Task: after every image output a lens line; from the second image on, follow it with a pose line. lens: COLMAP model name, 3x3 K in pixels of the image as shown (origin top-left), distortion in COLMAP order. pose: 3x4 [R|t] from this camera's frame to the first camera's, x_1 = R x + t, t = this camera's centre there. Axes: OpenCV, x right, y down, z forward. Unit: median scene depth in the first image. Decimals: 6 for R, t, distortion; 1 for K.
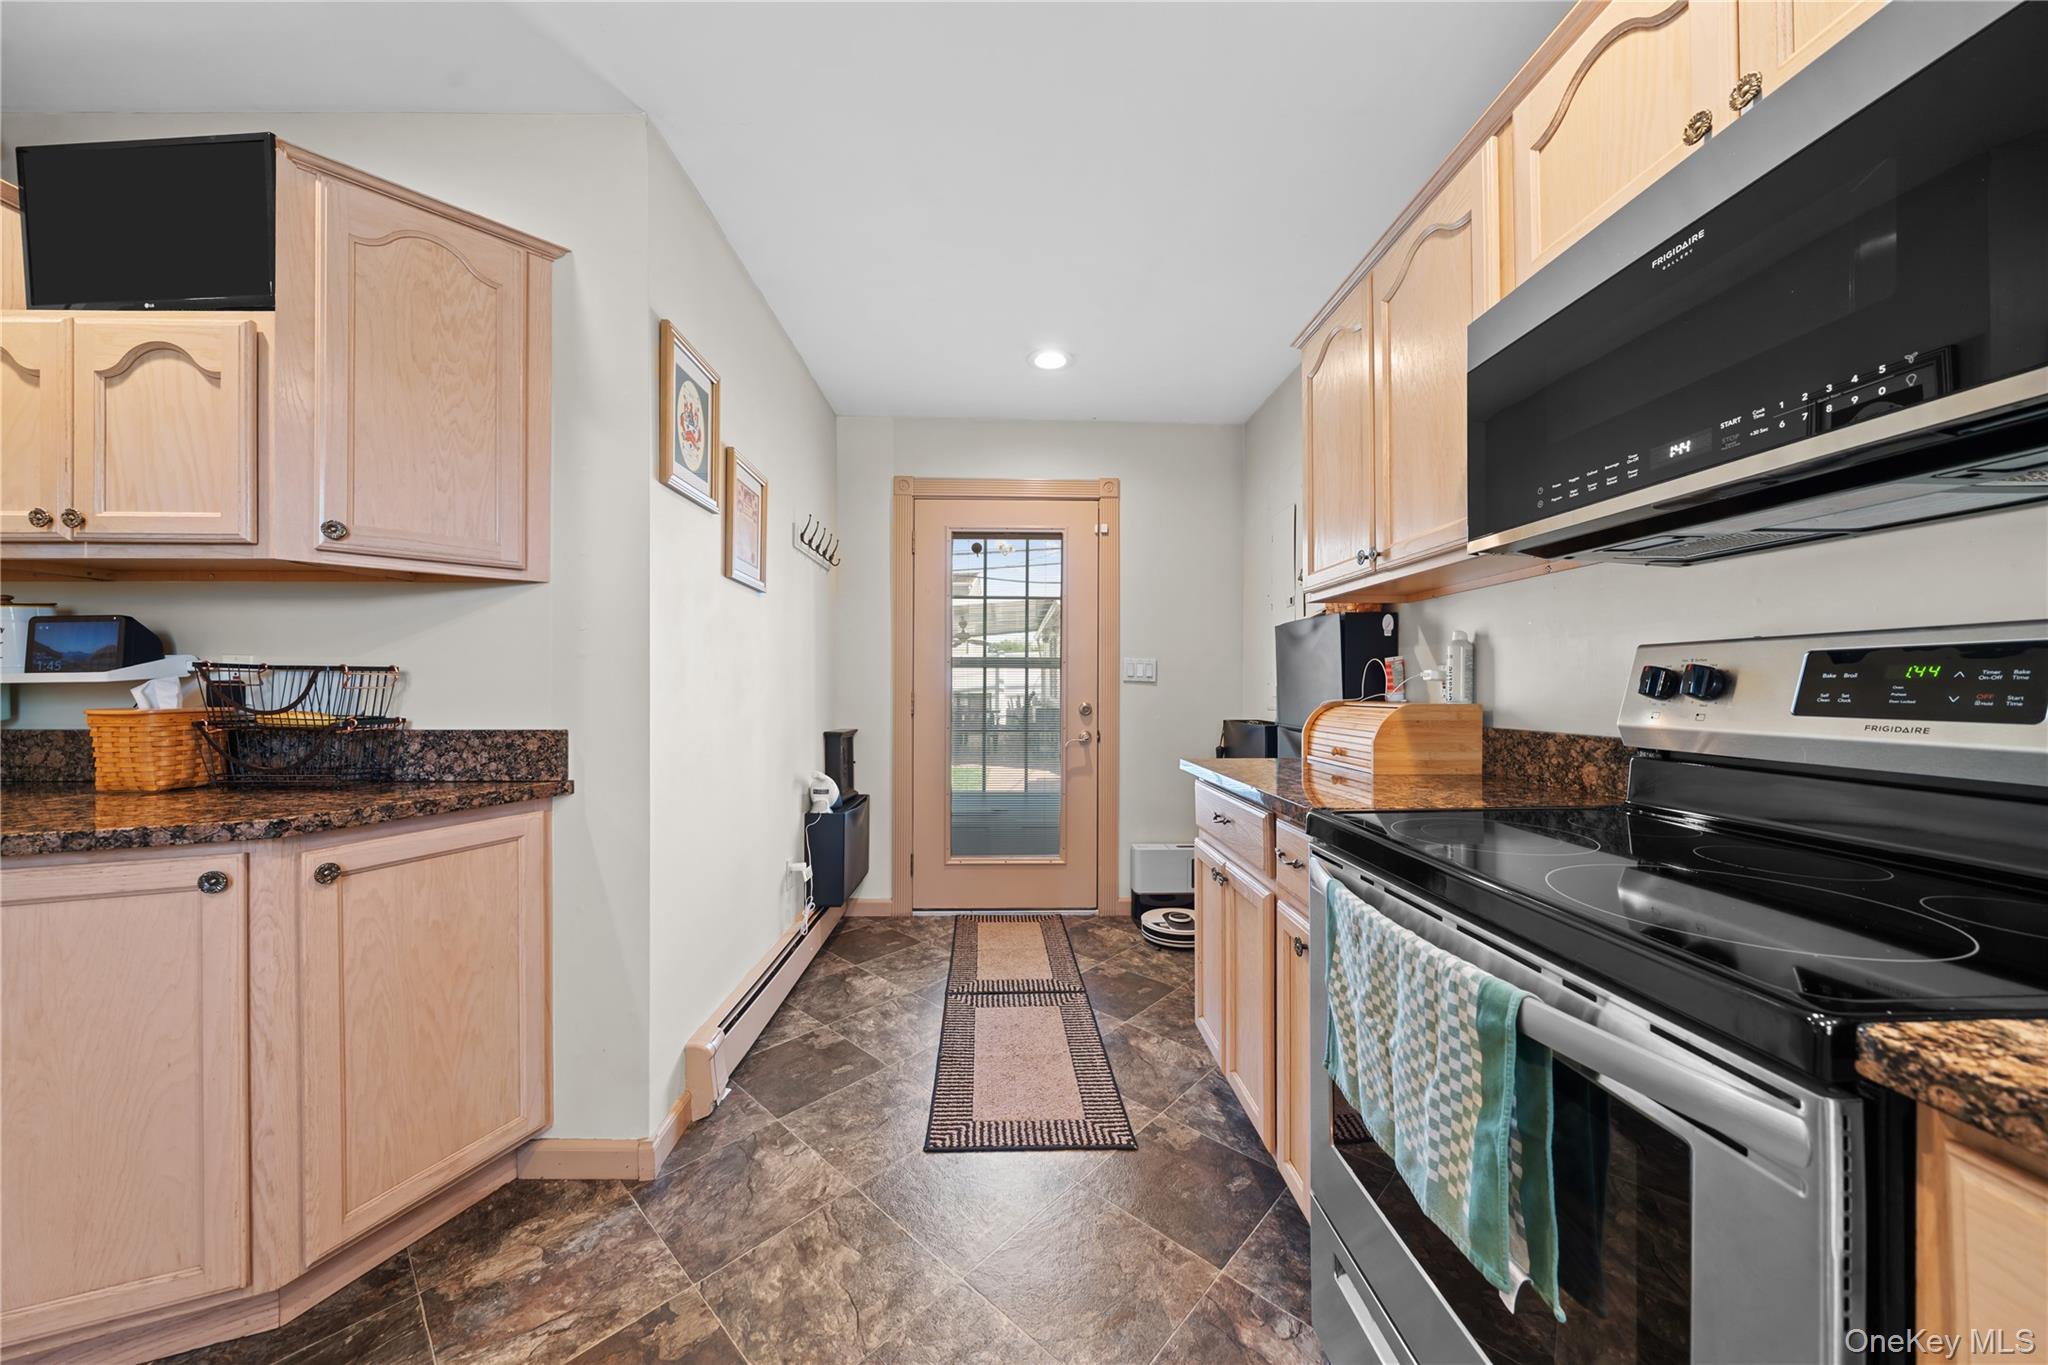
lens RADIAL K [[694.5, 0, 1022.2], [0, 694.5, 682.2], [0, 0, 1]] dist [-0.003209, -0.000014]
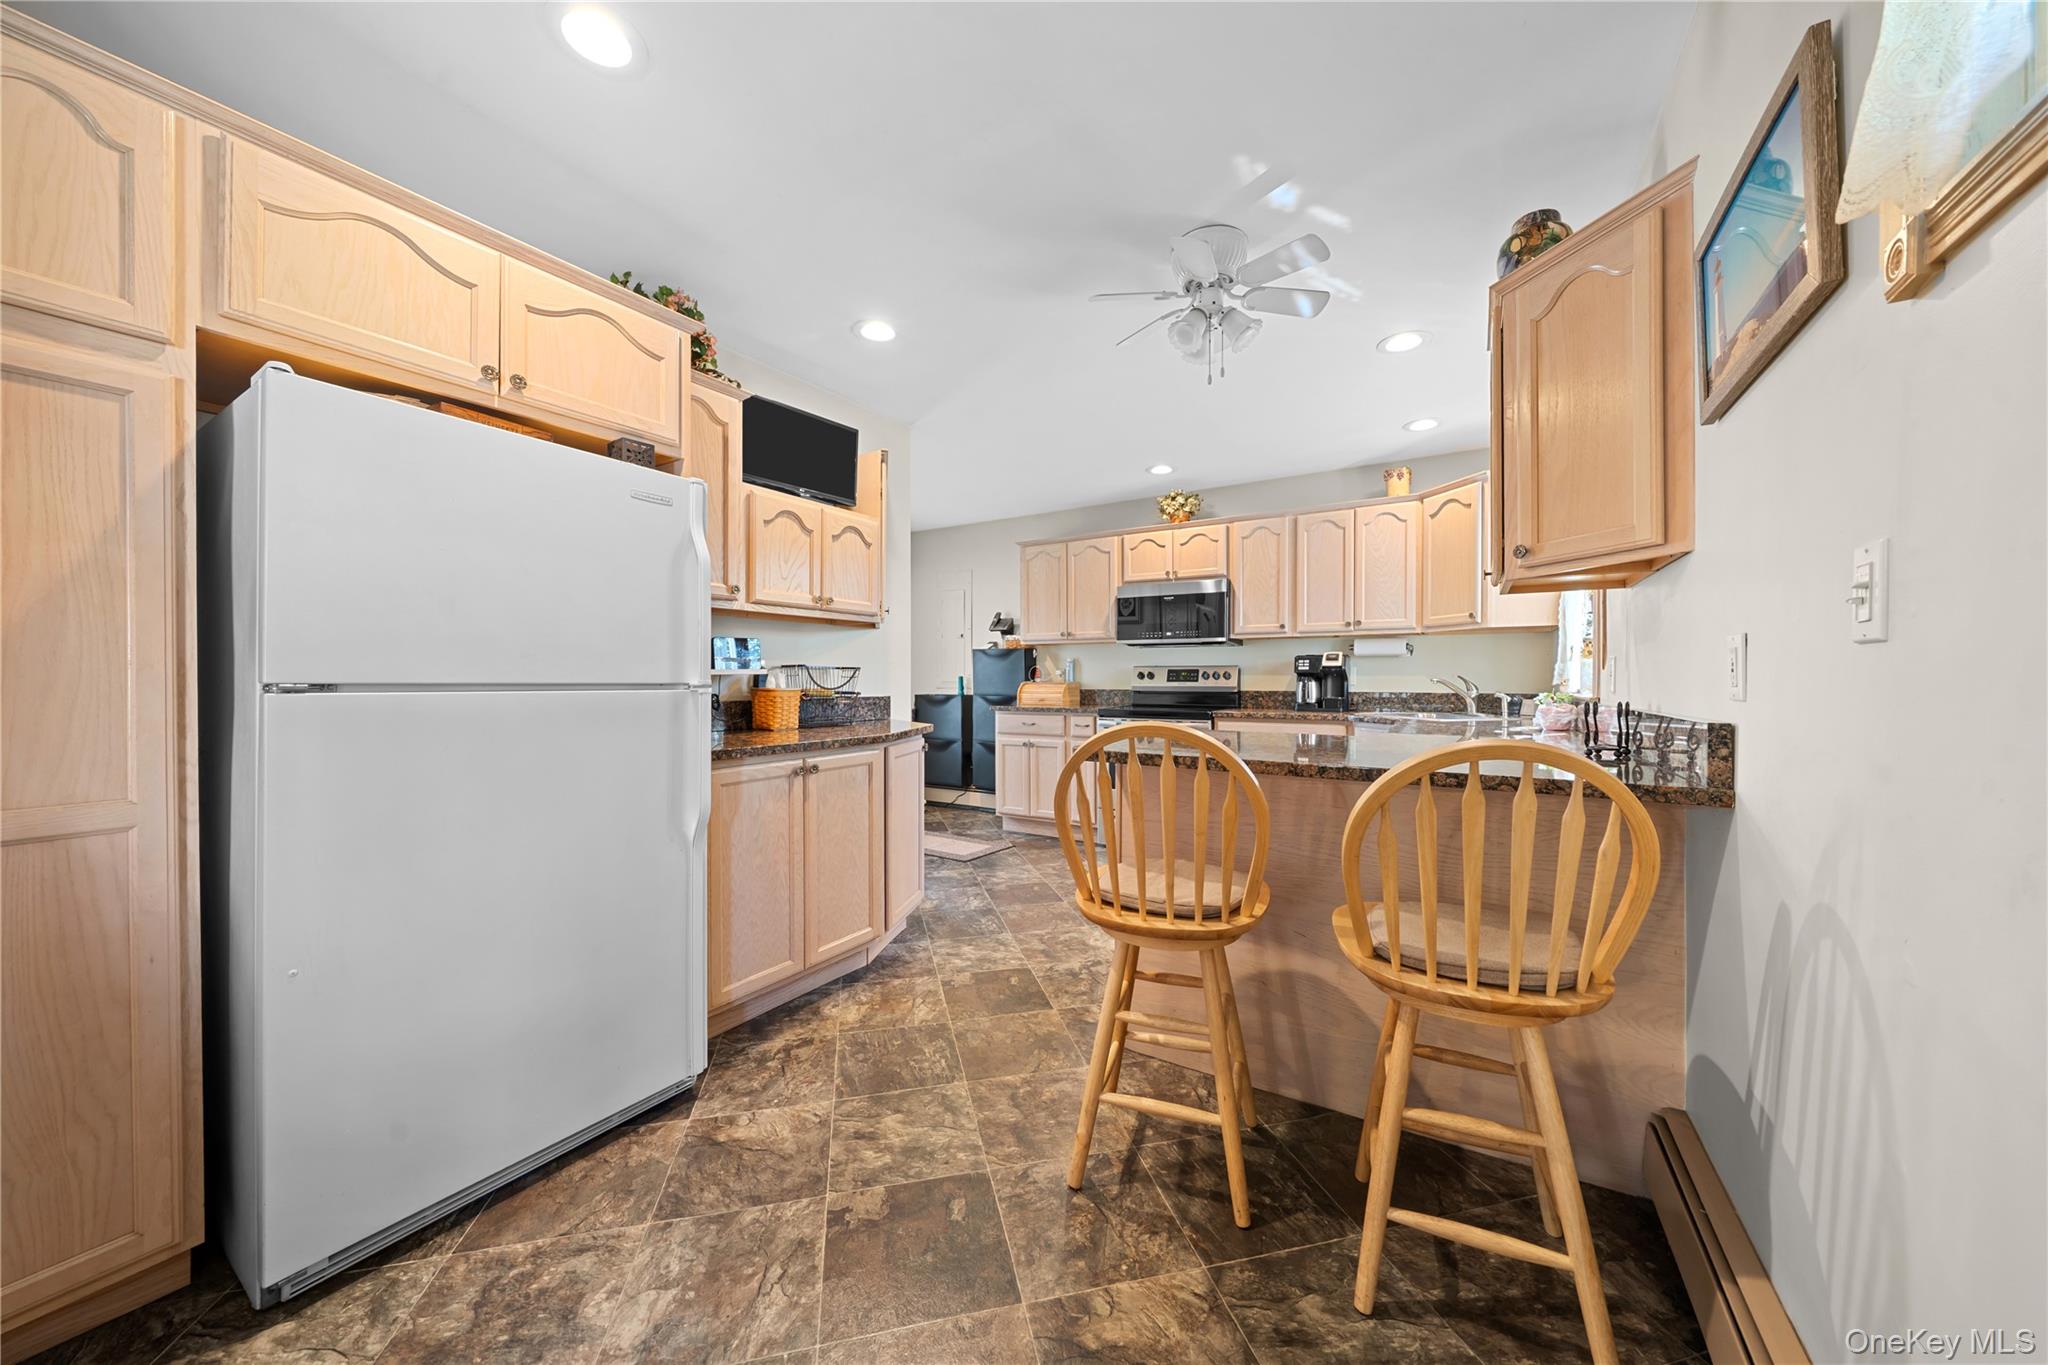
lens RADIAL K [[694.5, 0, 1016.2], [0, 694.5, 676.3], [0, 0, 1]] dist [-0.003209, -0.000014]
pose [[0.564751, -0.000180, 0.825262, -2.596123], [-0.003659, 0.999990, 0.002722, -0.003121], [-0.825254, -0.004557, 0.564744, -0.682082]]
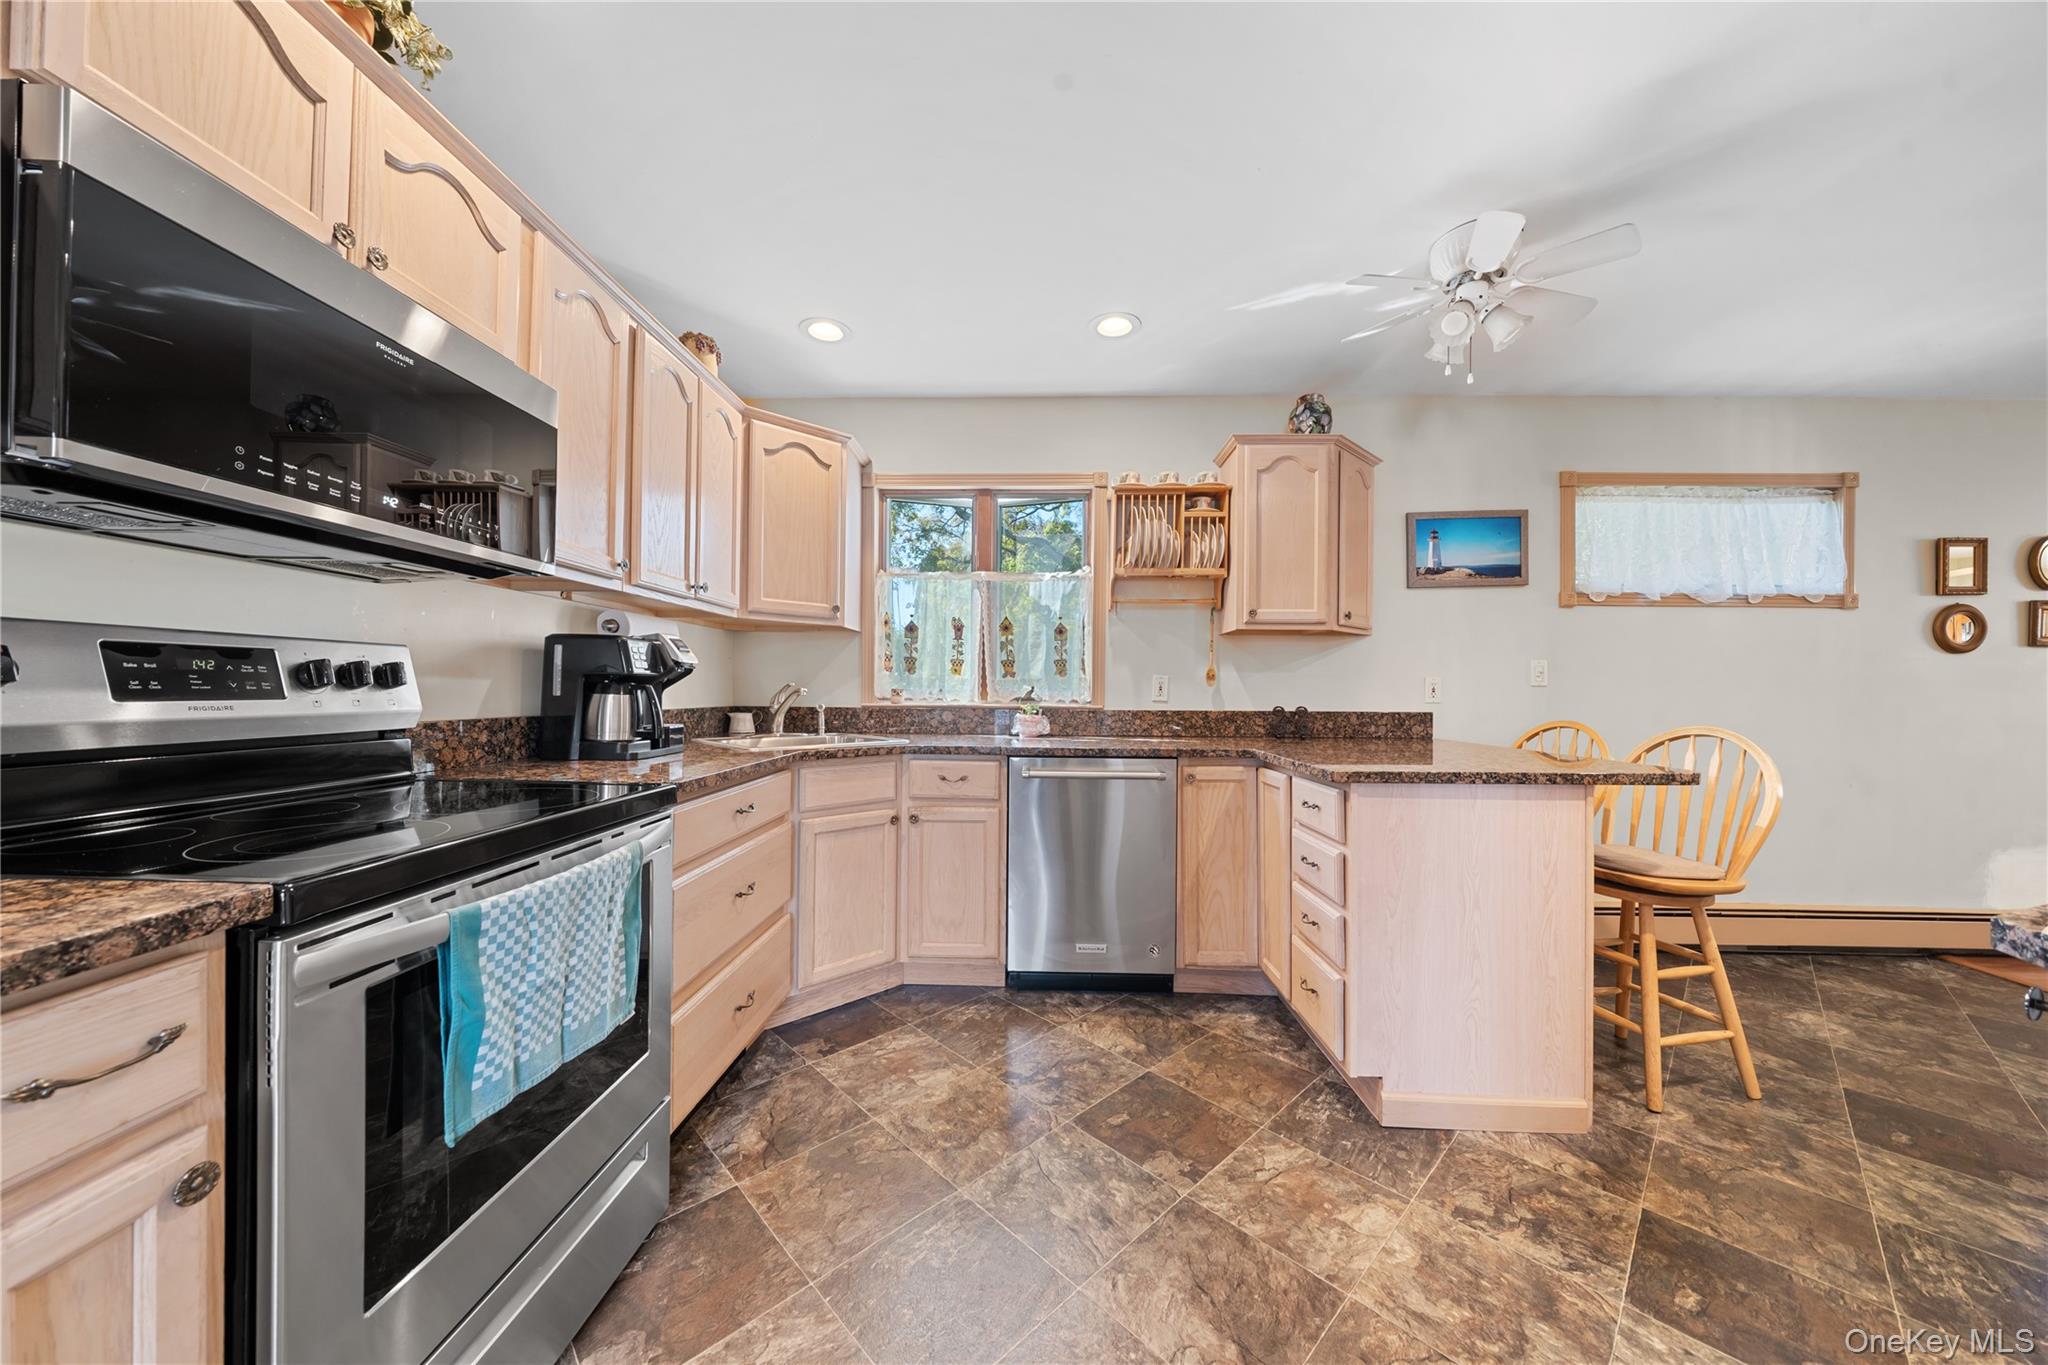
lens RADIAL K [[694.5, 0, 1020.4], [0, 694.5, 687.9], [0, 0, 1]] dist [-0.003209, -0.000014]
pose [[-0.998437, -0.013438, 0.054243, -0.207325], [-0.013808, 0.999884, -0.006458, 0.009877], [-0.054150, -0.007196, -0.998507, 1.351481]]
